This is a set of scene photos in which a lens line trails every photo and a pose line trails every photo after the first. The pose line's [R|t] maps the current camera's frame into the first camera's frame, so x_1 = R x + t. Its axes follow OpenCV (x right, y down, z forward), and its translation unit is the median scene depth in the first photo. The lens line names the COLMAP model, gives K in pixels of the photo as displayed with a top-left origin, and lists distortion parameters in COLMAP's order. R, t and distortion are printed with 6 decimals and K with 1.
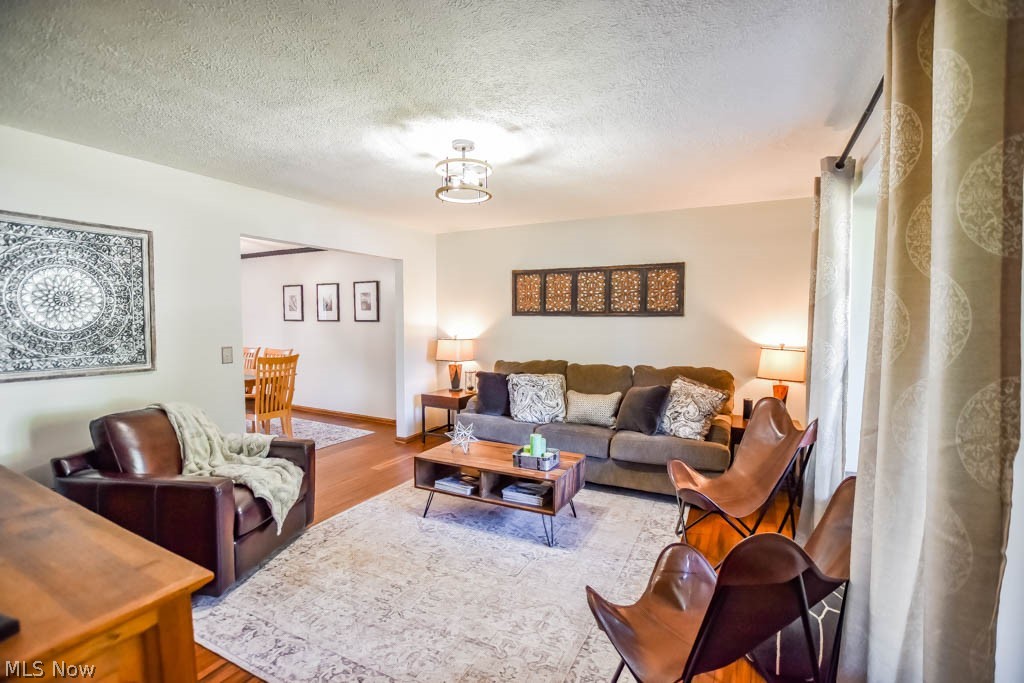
lens RADIAL K [[463.0, 0, 514.5], [0, 463.0, 342.2], [0, 0, 1]] dist [-0.029592, -0.000005]
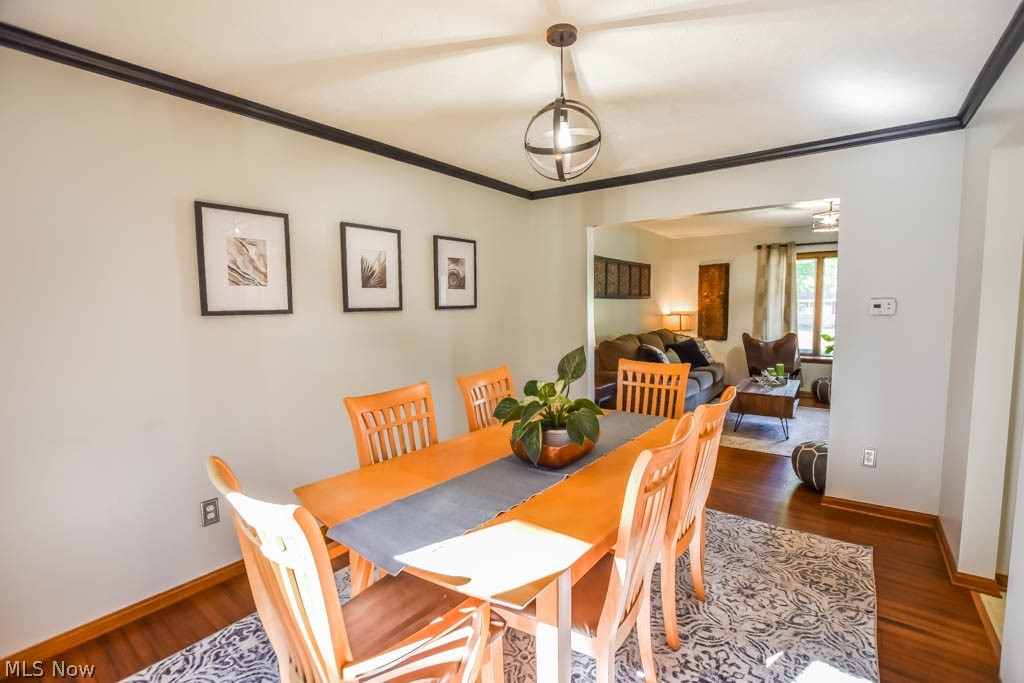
lens RADIAL K [[455.4, 0, 512.0], [0, 455.4, 341.5], [0, 0, 1]] dist [-0.031028, 0.000031]
pose [[0.154116, -0.094888, 0.983486, -0.845199], [0.056286, 0.994605, 0.087140, -0.047455], [-0.986448, 0.041927, 0.158625, 0.810591]]
